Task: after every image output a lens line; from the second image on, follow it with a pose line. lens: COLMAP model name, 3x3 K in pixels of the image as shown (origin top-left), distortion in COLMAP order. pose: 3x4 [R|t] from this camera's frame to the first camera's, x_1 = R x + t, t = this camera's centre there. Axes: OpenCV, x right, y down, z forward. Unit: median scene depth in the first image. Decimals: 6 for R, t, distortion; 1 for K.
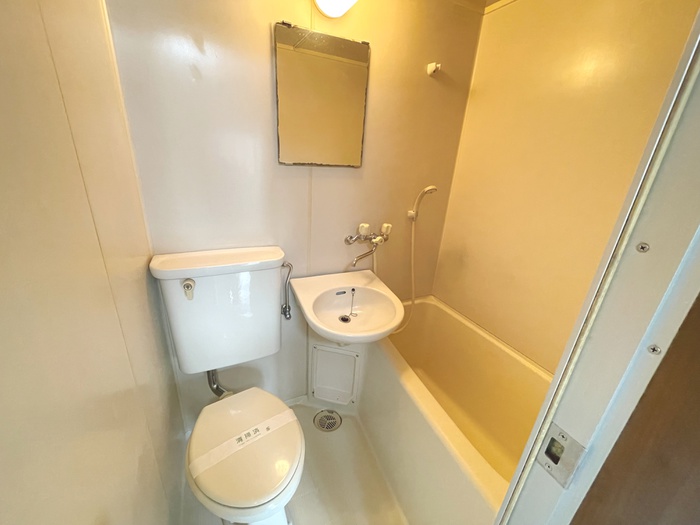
lens RADIAL K [[283.3, 0, 349.9], [0, 283.3, 260.9], [0, 0, 1]] dist [-0.001712, -0.000048]
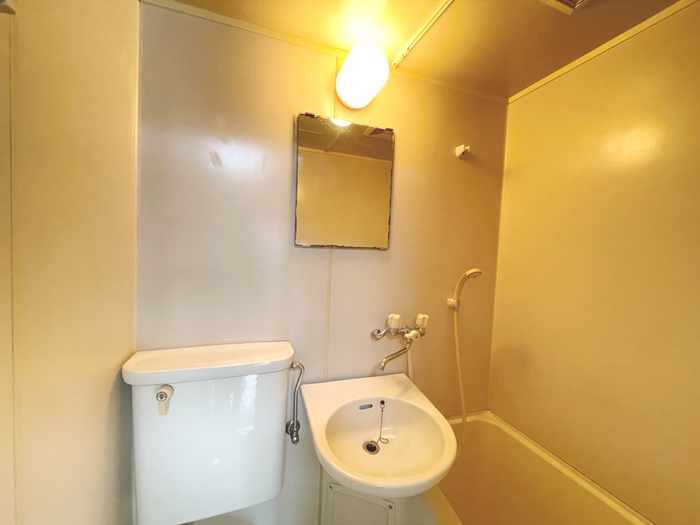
lens RADIAL K [[280.4, 0, 350.0], [0, 280.4, 262.5], [0, 0, 1]] dist [0.000460, 0.000038]
pose [[0.993749, -0.018158, -0.110149, 0.015576], [-0.017196, 0.950009, -0.311749, -0.018188], [0.110303, 0.311694, 0.943758, 0.173536]]
